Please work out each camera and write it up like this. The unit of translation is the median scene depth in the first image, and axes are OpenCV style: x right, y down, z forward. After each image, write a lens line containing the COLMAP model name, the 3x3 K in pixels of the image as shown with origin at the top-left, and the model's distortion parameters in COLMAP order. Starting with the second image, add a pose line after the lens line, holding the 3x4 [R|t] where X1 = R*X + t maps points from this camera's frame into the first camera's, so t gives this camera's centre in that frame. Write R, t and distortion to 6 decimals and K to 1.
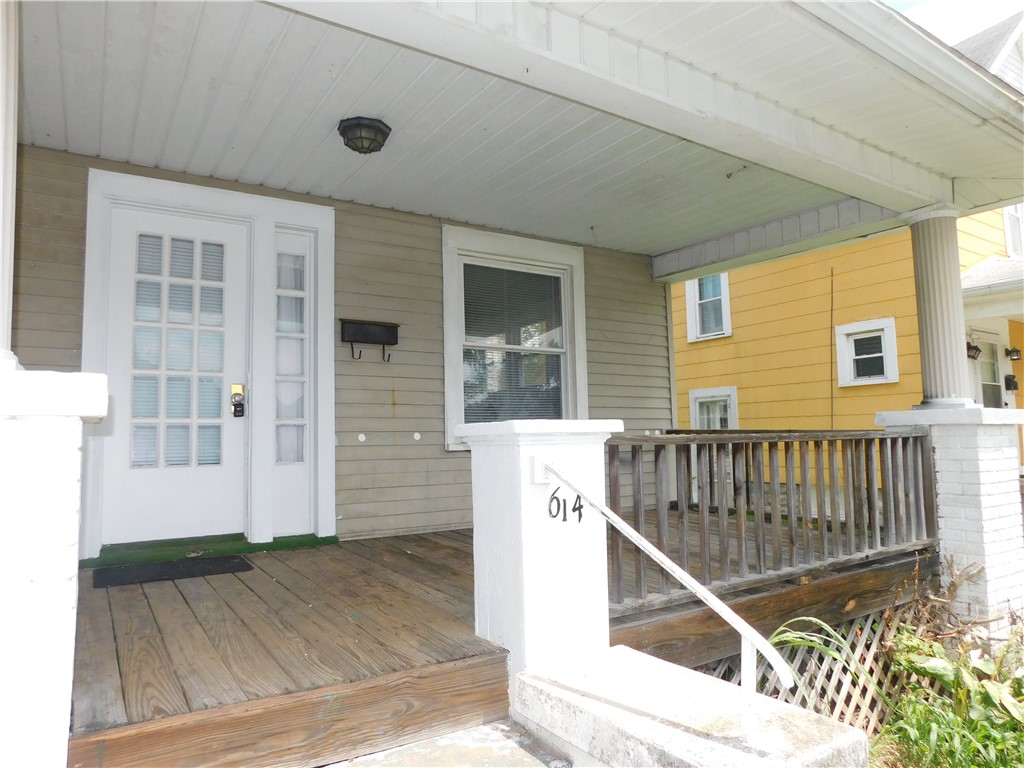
lens RADIAL K [[674.3, 0, 509.3], [0, 674.3, 386.5], [0, 0, 1]] dist [-0.049136, 0.027629]
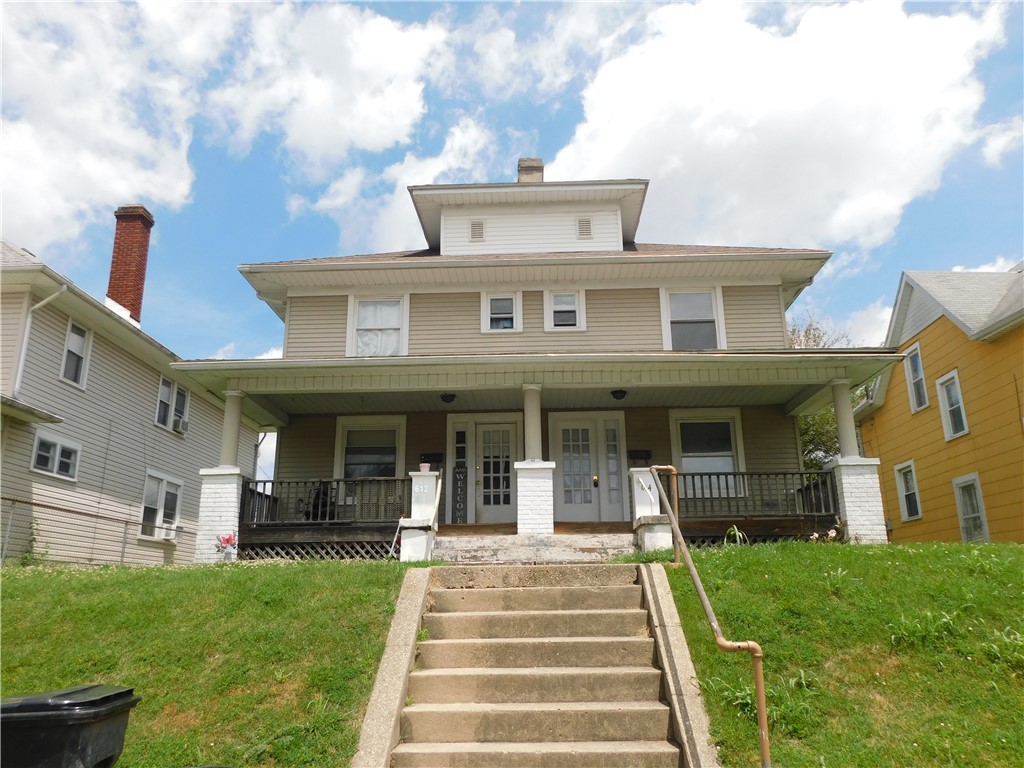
lens RADIAL K [[753.6, 0, 512.6], [0, 753.6, 384.9], [0, 0, 1]] dist [-0.002831, -0.000783]
pose [[0.818509, -0.149740, -0.554635, 1.122245], [0.039747, 0.977881, -0.205350, 0.253870], [0.573116, 0.146036, 0.806357, -1.818285]]
